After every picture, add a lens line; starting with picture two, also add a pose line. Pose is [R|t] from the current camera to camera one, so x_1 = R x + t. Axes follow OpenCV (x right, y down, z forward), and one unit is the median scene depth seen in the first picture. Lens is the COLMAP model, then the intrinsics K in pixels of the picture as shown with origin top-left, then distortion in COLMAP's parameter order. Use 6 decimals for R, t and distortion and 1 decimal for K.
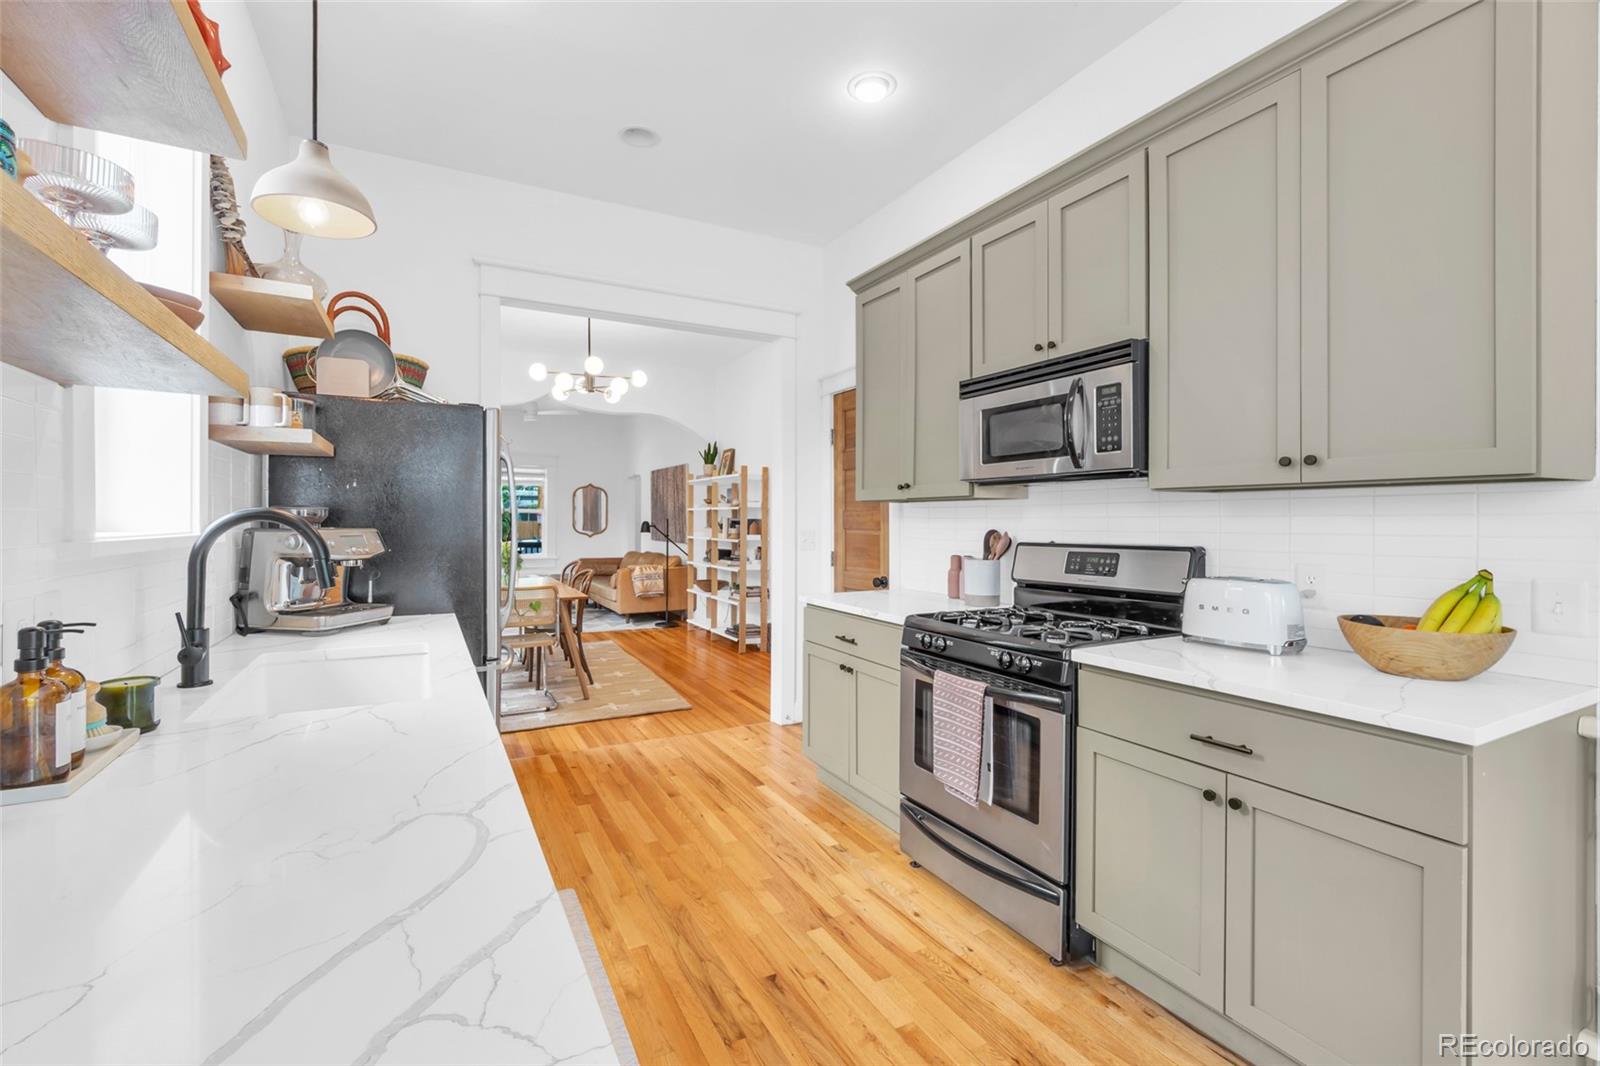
lens RADIAL K [[688.8, 0, 800.0], [0, 688.8, 517.3], [0, 0, 1]] dist [-0.004548, -0.000173]
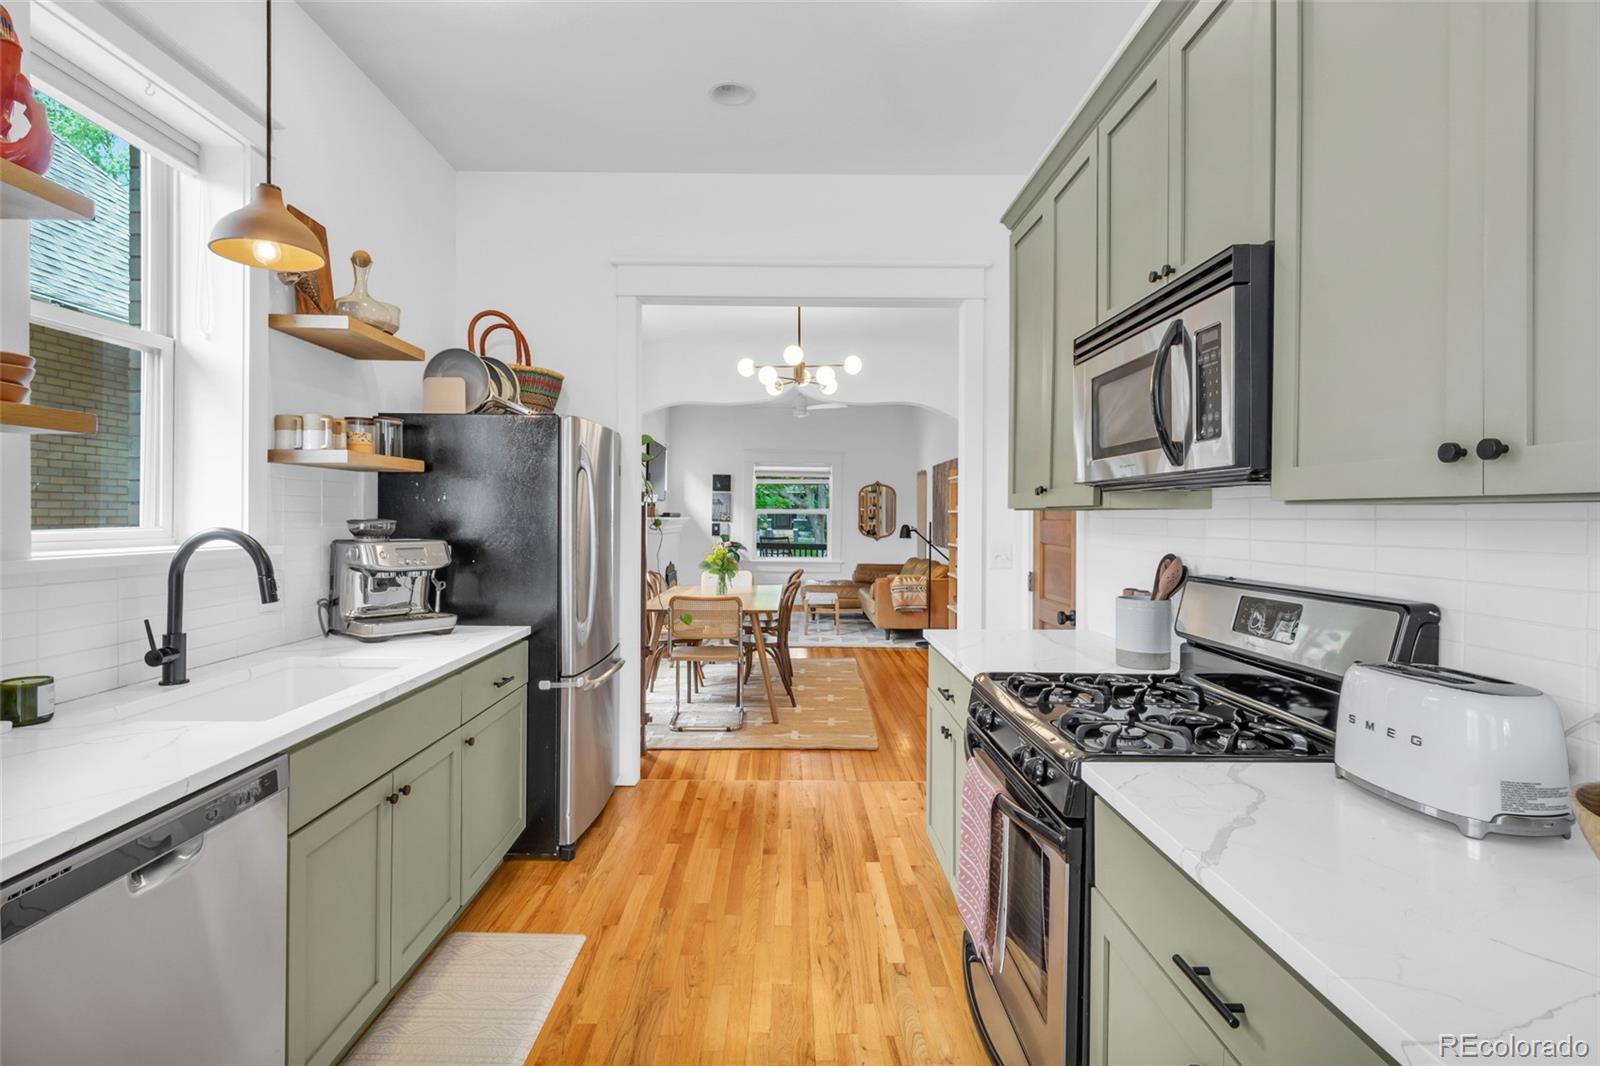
lens RADIAL K [[781.1, 0, 802.3], [0, 781.1, 518.4], [0, 0, 1]] dist [0.001344, -0.000027]
pose [[0.886340, 0.006063, -0.462995, 0.304183], [-0.003878, 0.999976, 0.005672, -0.019190], [0.463019, -0.003232, 0.886343, 0.156384]]
